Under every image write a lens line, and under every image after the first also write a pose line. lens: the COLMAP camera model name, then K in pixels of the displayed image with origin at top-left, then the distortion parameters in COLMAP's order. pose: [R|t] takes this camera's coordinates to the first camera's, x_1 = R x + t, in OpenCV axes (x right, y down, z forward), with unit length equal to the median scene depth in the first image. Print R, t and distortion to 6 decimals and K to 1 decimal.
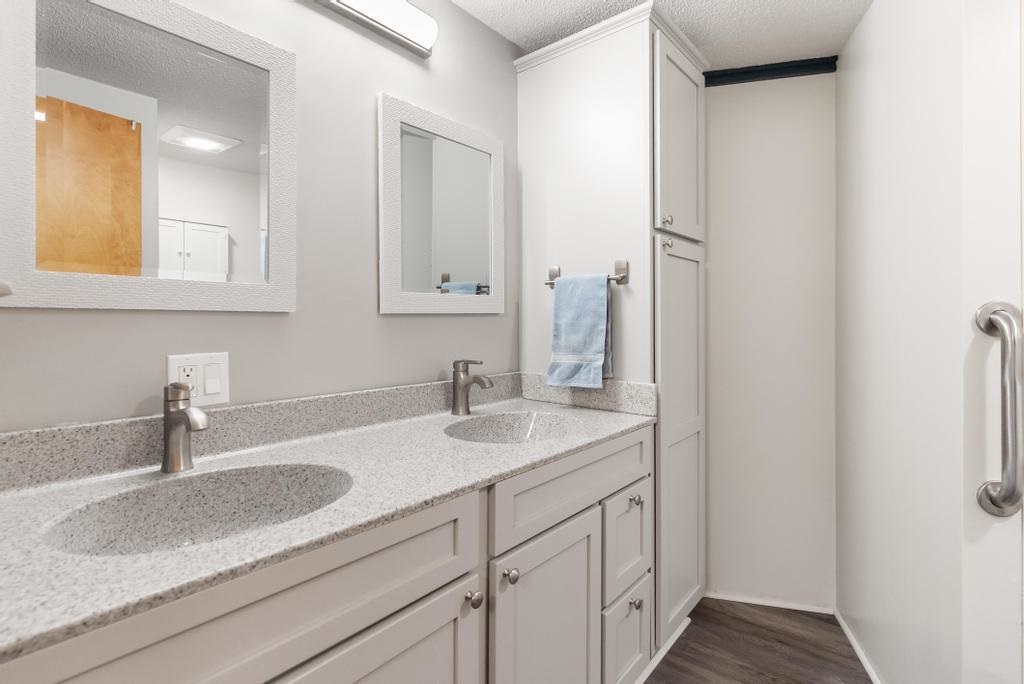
lens RADIAL K [[496.0, 0, 511.9], [0, 496.0, 326.0], [0, 0, 1]] dist [-0.000508, -0.000497]
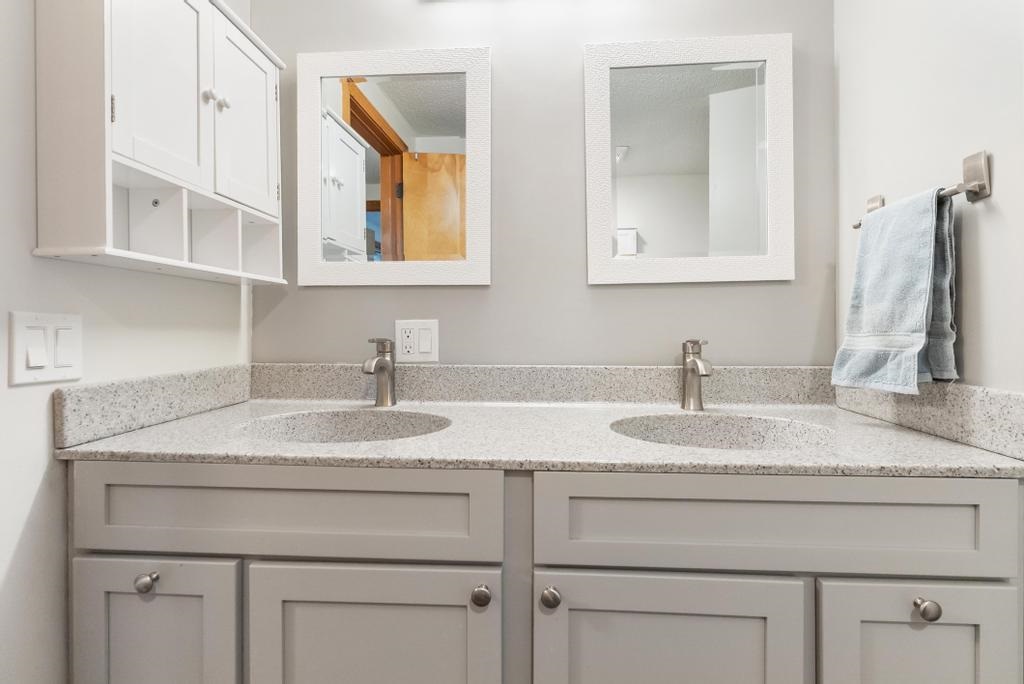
lens RADIAL K [[499.2, 0, 514.8], [0, 499.2, 339.8], [0, 0, 1]] dist [-0.002631, -0.000687]
pose [[0.592596, 0.017196, -0.805316, 0.366126], [-0.005923, 0.999838, 0.016992, 0.057180], [0.805478, -0.005300, 0.592602, 0.309450]]
